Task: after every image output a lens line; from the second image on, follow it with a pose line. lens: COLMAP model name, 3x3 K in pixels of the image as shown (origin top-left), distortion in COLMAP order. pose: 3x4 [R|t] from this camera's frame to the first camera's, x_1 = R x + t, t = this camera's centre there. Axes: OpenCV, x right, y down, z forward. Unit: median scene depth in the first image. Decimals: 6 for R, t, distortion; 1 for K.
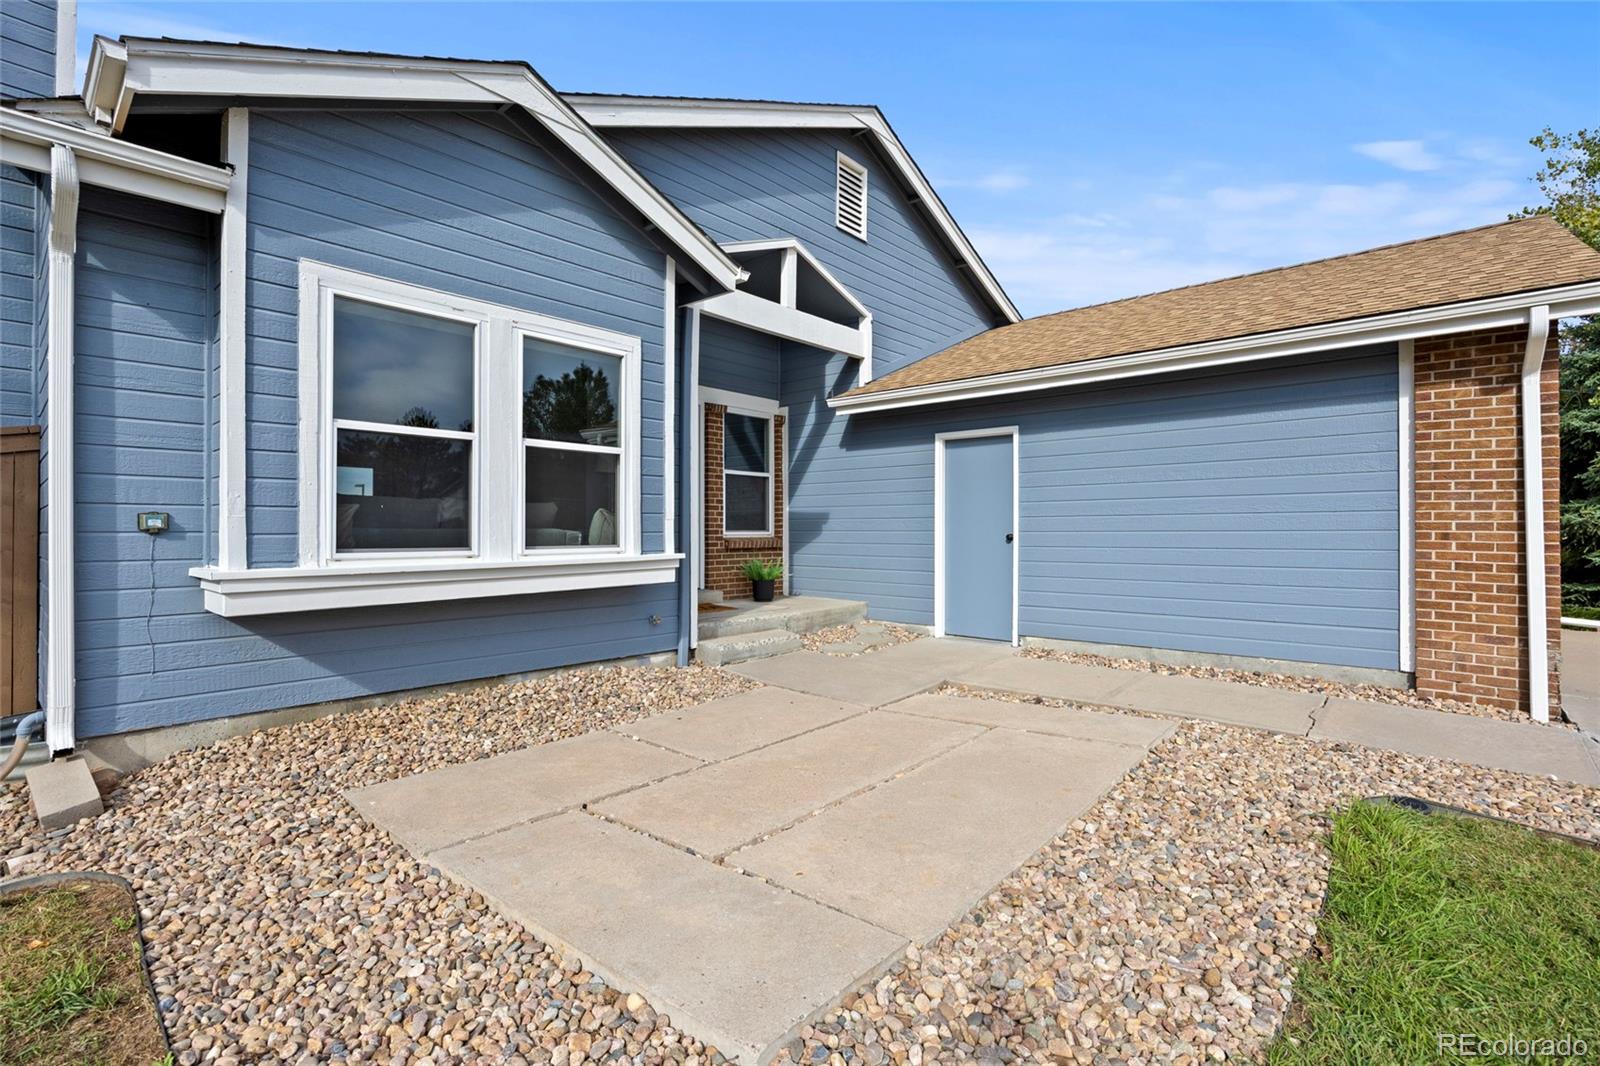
lens RADIAL K [[720.1, 0, 803.2], [0, 720.1, 529.1], [0, 0, 1]] dist [-0.010874, 0.000230]
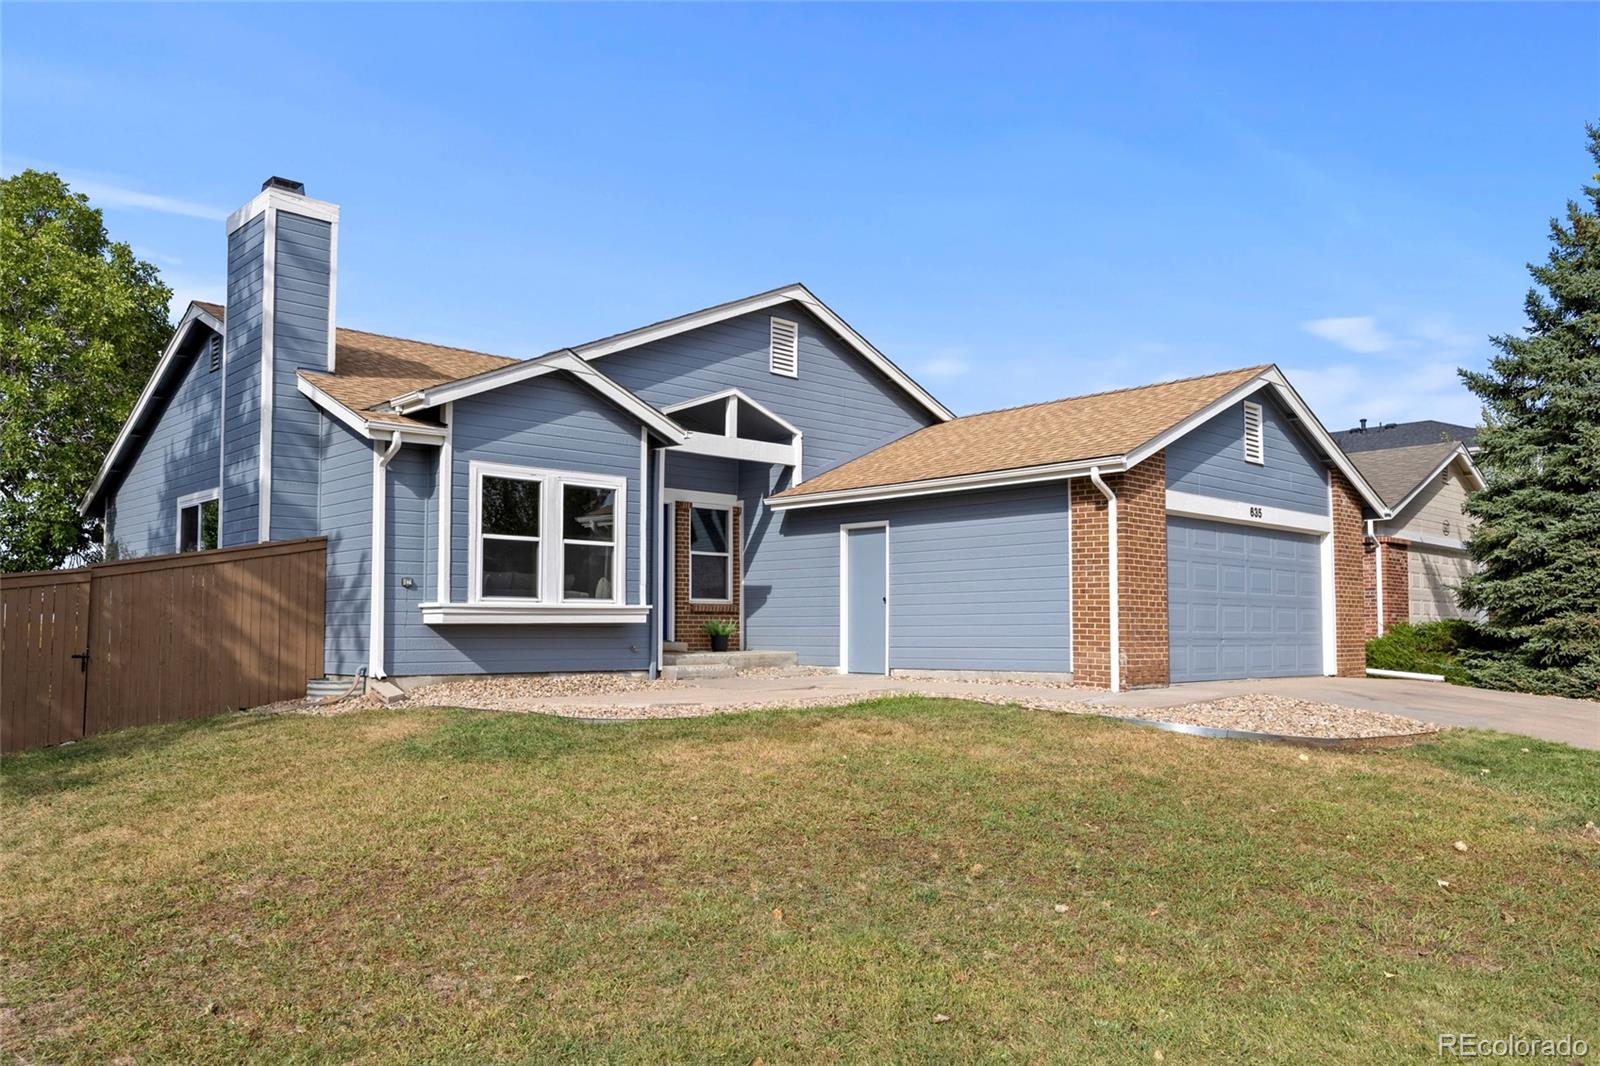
lens RADIAL K [[1162.7, 0, 800.9], [0, 1162.7, 583.1], [0, 0, 1]] dist [0.004940, 0.001212]
pose [[0.996798, -0.003500, -0.079880, 0.376924], [0.000214, 0.999154, -0.041119, 0.090282], [0.079956, 0.040970, 0.995956, -1.579846]]
